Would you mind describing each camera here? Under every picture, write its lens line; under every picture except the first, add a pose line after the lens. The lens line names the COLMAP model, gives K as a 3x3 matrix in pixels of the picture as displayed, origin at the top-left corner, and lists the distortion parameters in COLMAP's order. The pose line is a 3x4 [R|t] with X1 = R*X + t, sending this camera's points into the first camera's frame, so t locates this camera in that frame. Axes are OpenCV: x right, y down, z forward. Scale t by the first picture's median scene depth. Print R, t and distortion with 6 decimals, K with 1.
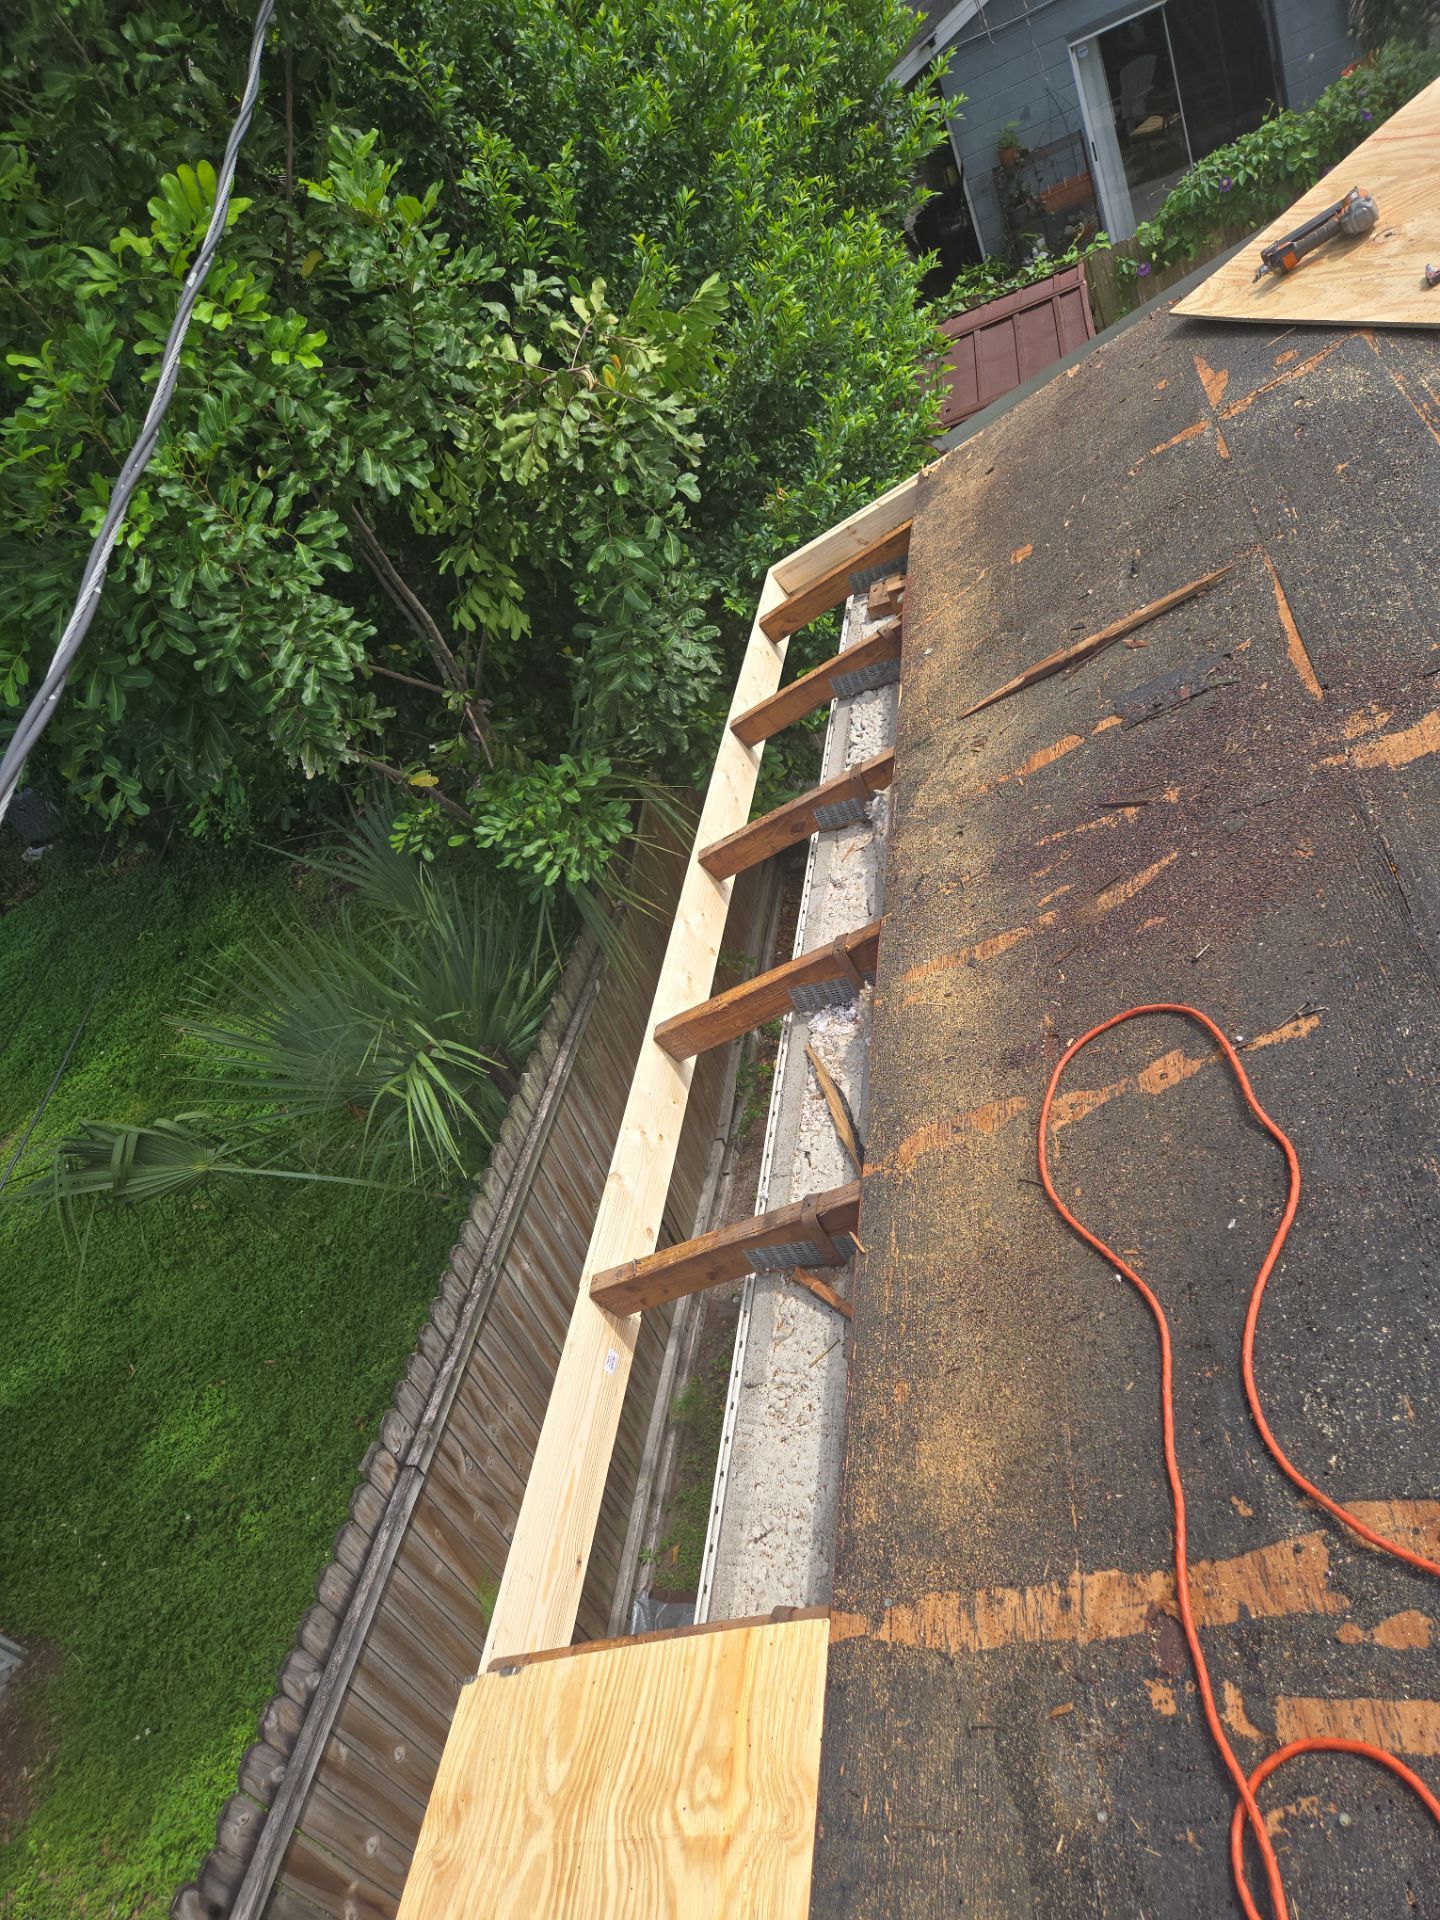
lens RADIAL K [[1256.8, 0, 720.0], [0, 1256.8, 960.0], [0, 0, 1]] dist [0.067431, -0.055586]
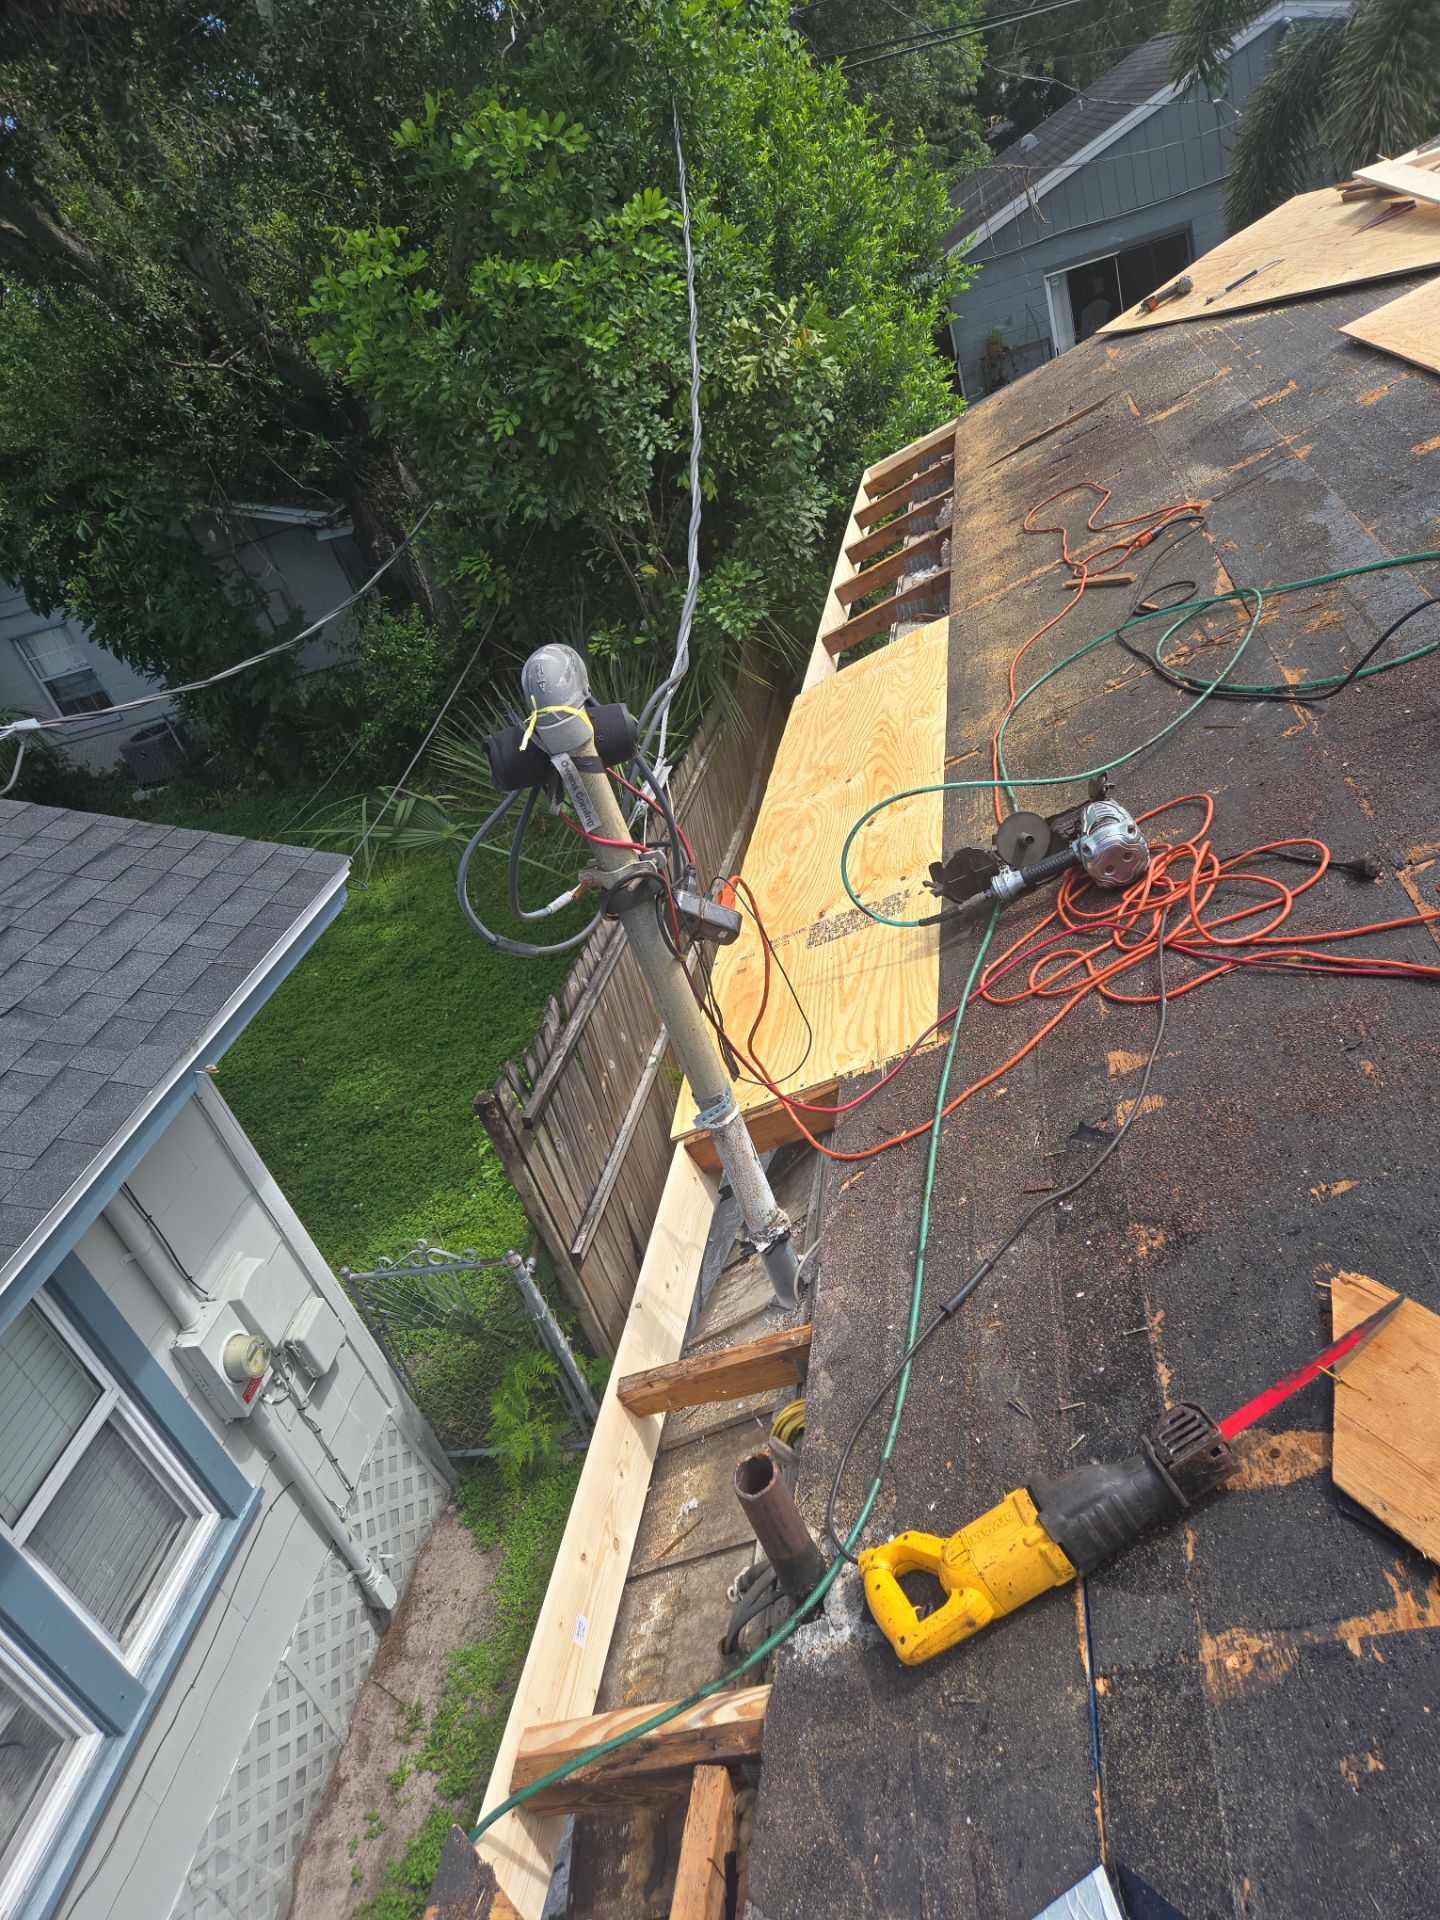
lens RADIAL K [[1216.1, 0, 720.0], [0, 1216.1, 960.0], [0, 0, 1]] dist [0.057531, -0.057059]
pose [[0.993333, 0.104862, 0.047897, -0.215169], [-0.098823, 0.988482, -0.114621, 0.721697], [-0.059365, 0.109123, 0.992254, -0.747045]]
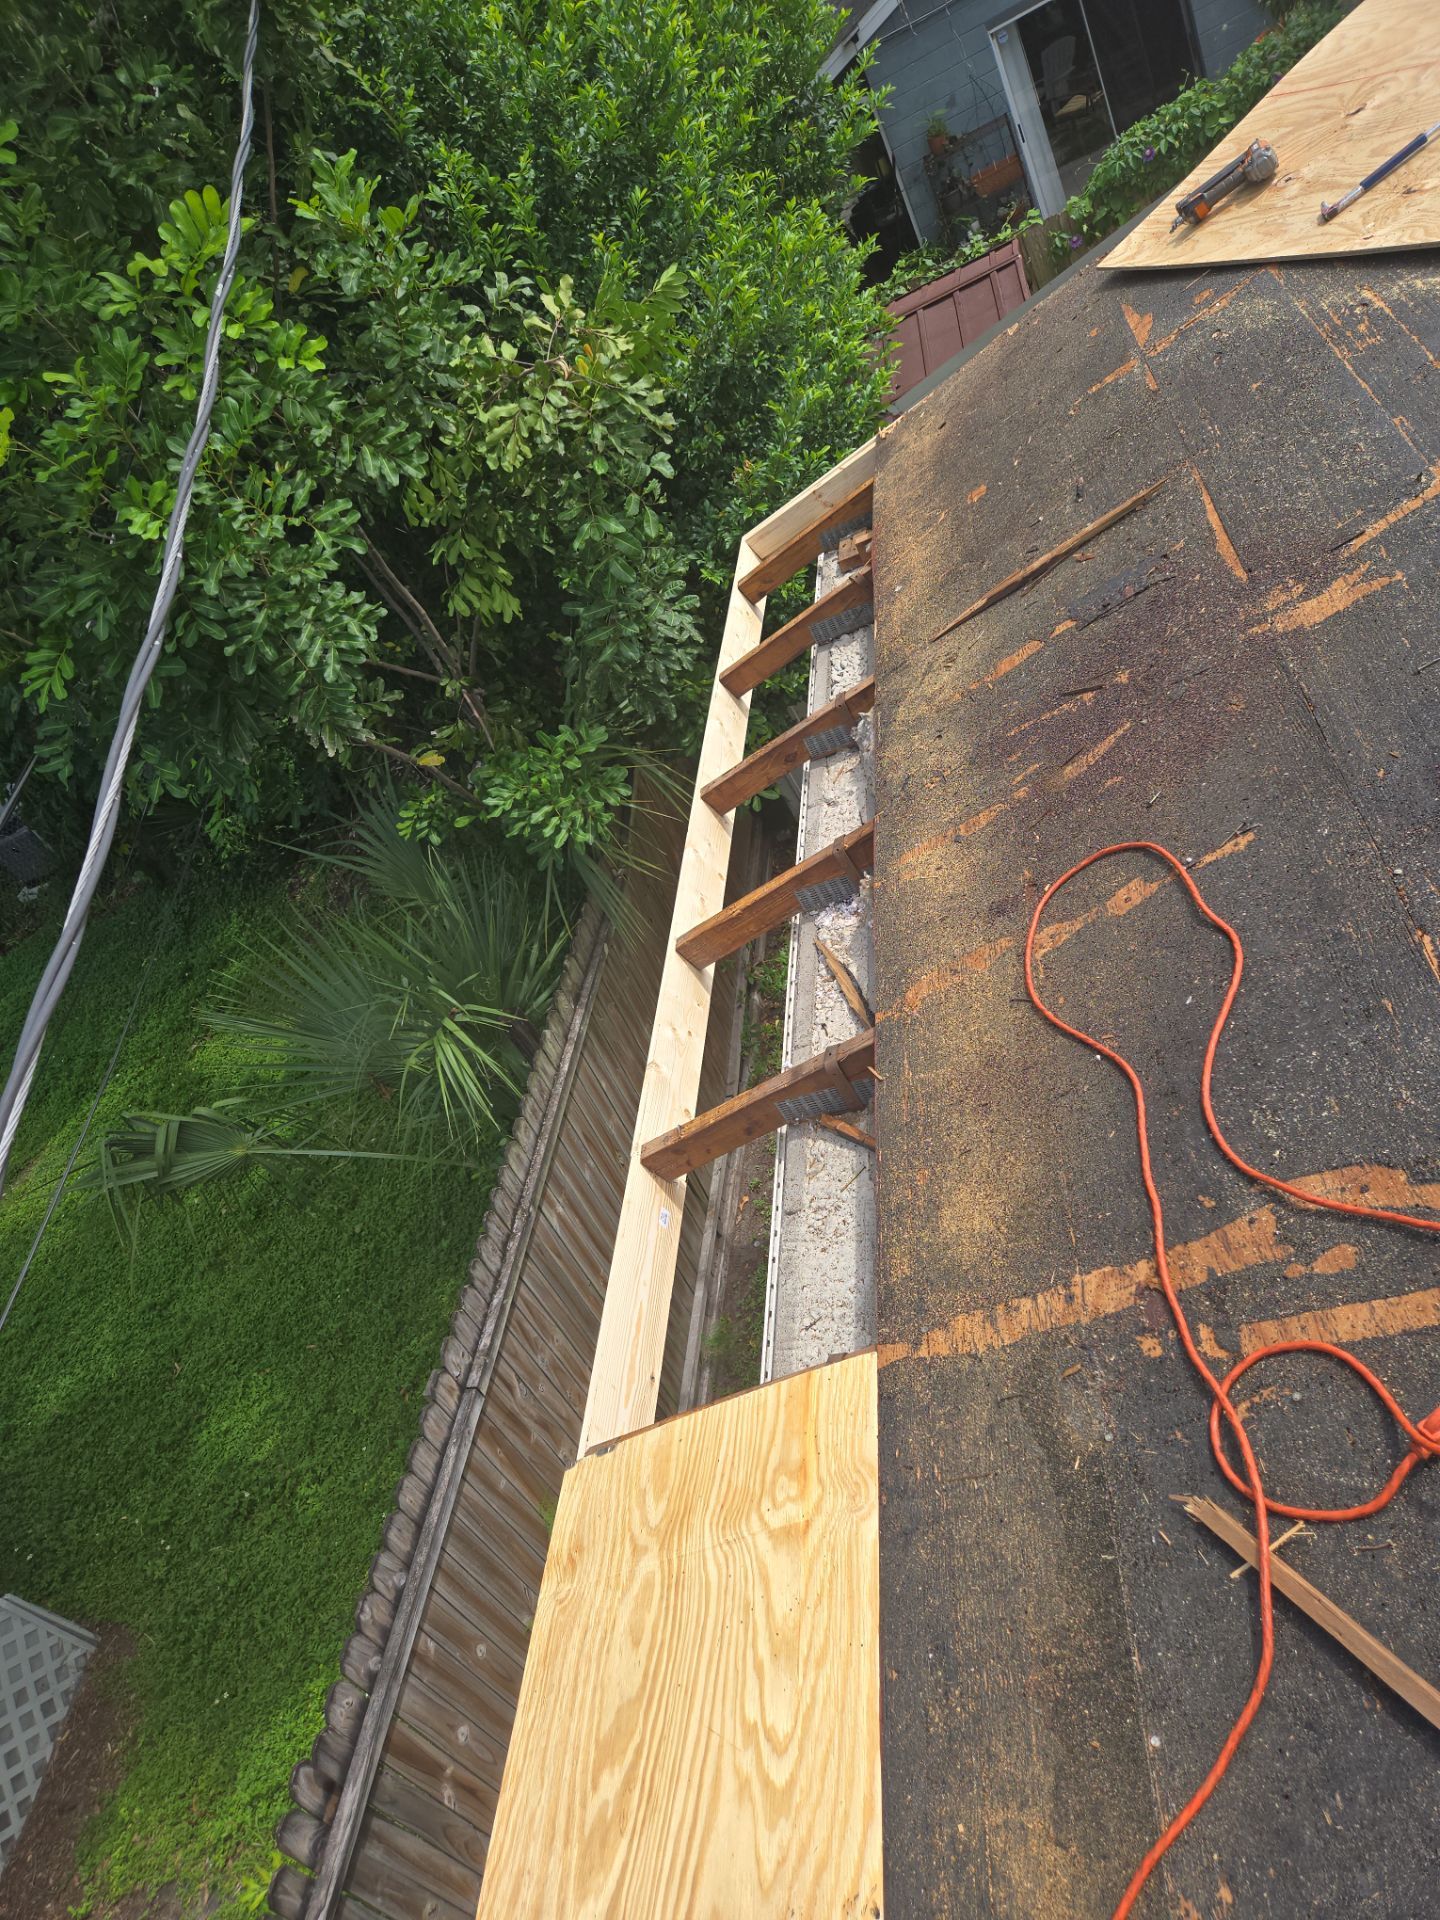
lens RADIAL K [[1254.8, 0, 714.6], [0, 1254.8, 955.7], [0, 0, 1]] dist [0.069408, -0.057696]
pose [[0.997421, -0.071622, 0.004736, -0.018586], [0.071650, 0.997411, -0.006087, 0.059141], [-0.004288, 0.006411, 0.999970, -0.077794]]
